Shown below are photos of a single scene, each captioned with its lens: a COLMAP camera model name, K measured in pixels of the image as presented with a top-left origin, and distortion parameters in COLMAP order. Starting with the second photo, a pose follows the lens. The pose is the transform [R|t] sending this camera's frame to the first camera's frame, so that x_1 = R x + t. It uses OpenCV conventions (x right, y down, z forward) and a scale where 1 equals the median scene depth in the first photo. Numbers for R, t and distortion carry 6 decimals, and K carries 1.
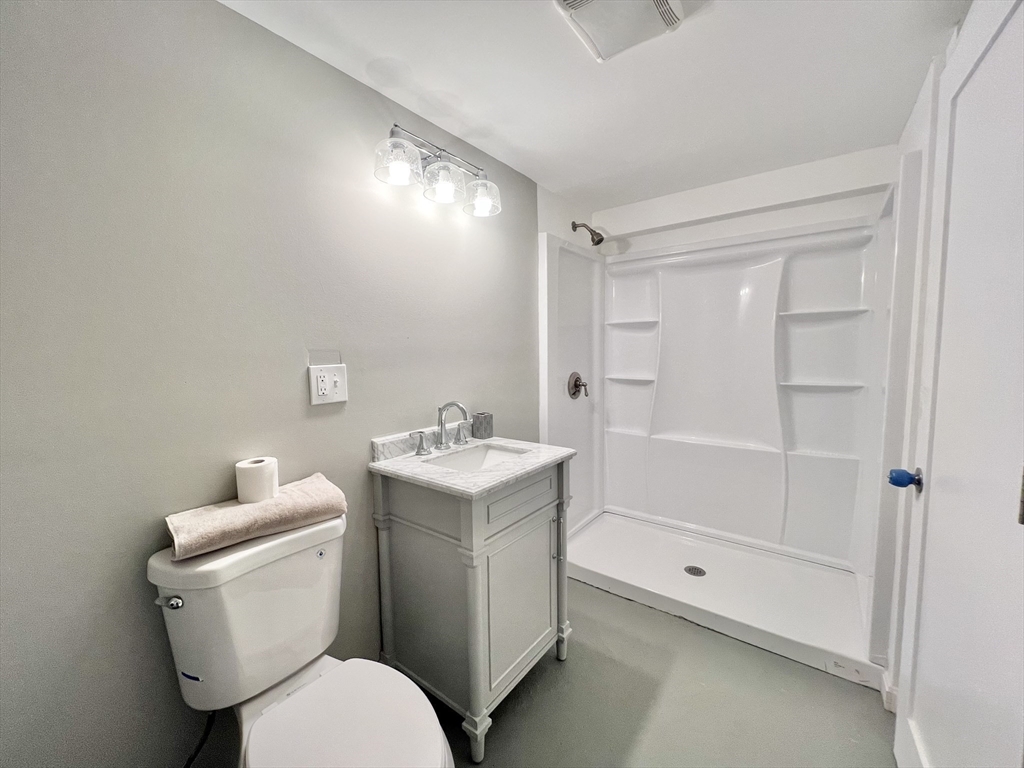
lens RADIAL K [[408.3, 0, 510.6], [0, 408.3, 387.9], [0, 0, 1]] dist [-0.000061, -0.000272]
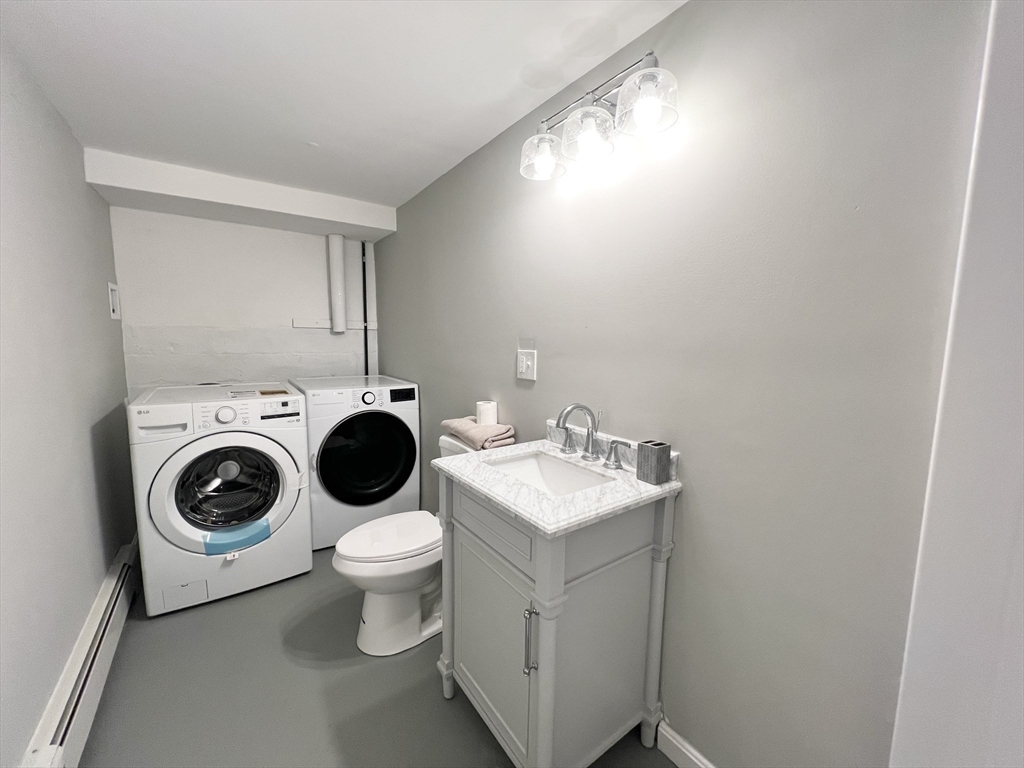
lens RADIAL K [[408.3, 0, 510.2], [0, 408.3, 382.1], [0, 0, 1]] dist [-0.000061, -0.000272]
pose [[-0.302509, 0.111696, -0.946579, 0.804943], [-0.088265, 0.985560, 0.144503, -0.137773], [0.949051, 0.127263, -0.288282, 1.308613]]
